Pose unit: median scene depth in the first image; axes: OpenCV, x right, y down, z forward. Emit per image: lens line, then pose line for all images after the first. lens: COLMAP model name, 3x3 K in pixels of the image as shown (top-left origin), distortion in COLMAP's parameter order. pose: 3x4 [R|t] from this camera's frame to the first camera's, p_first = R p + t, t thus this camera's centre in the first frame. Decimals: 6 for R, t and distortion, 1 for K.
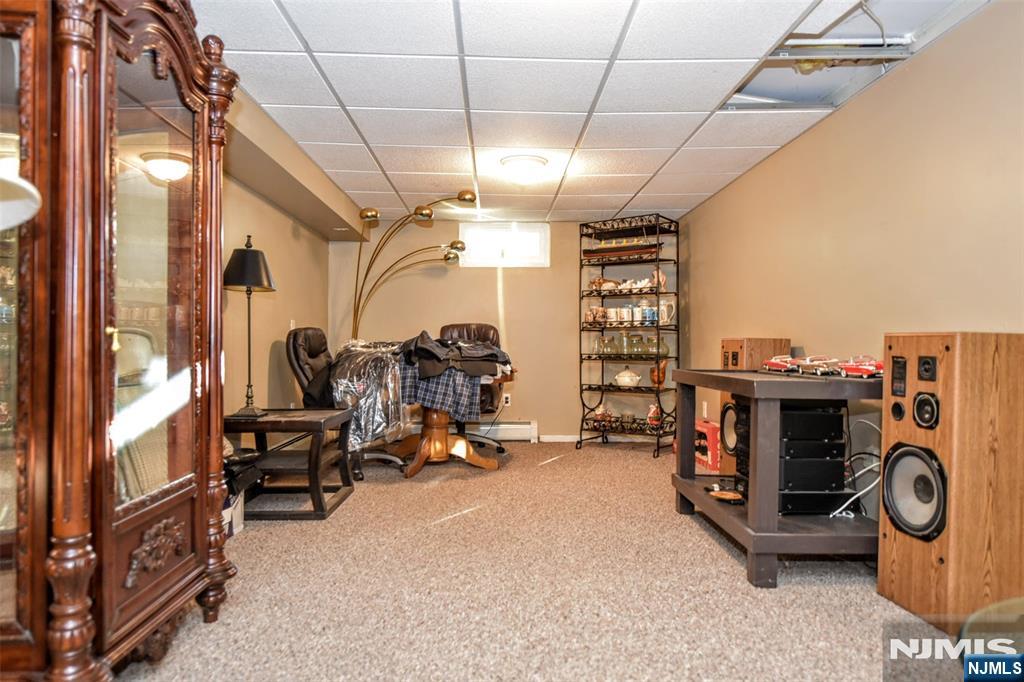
lens RADIAL K [[670.7, 0, 513.3], [0, 670.7, 341.0], [0, 0, 1]] dist [0.001830, 0.001464]
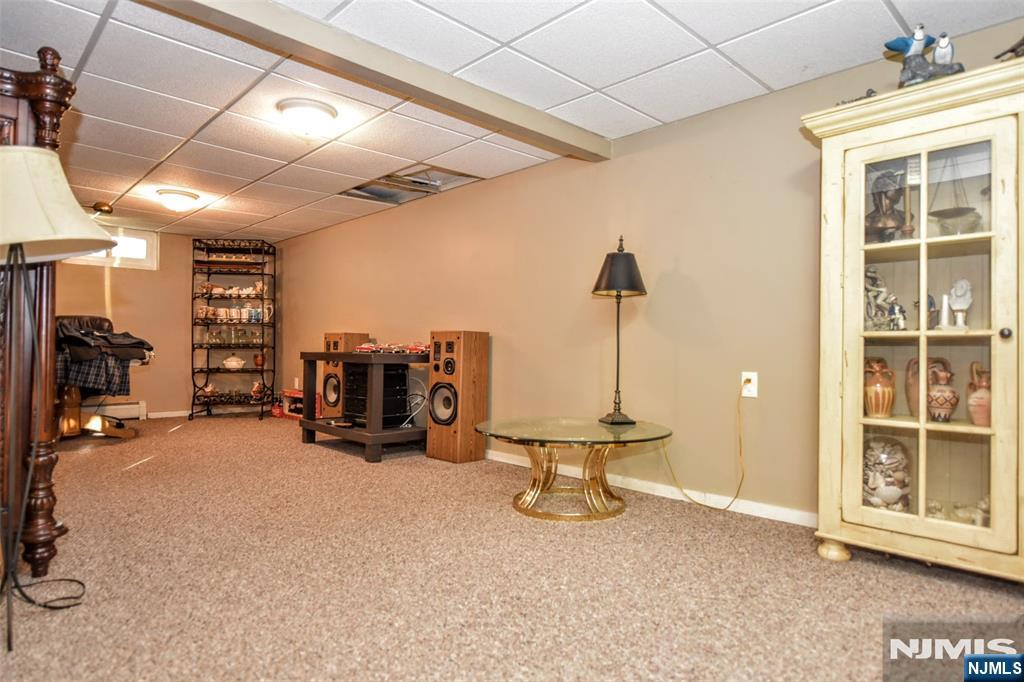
lens RADIAL K [[585.4, 0, 513.2], [0, 585.4, 340.1], [0, 0, 1]] dist [-0.000204, 0.000031]
pose [[0.744135, 0.010334, 0.667949, -0.245718], [-0.012775, 0.999918, -0.001238, 0.008765], [-0.667907, -0.007611, 0.744206, -0.272077]]
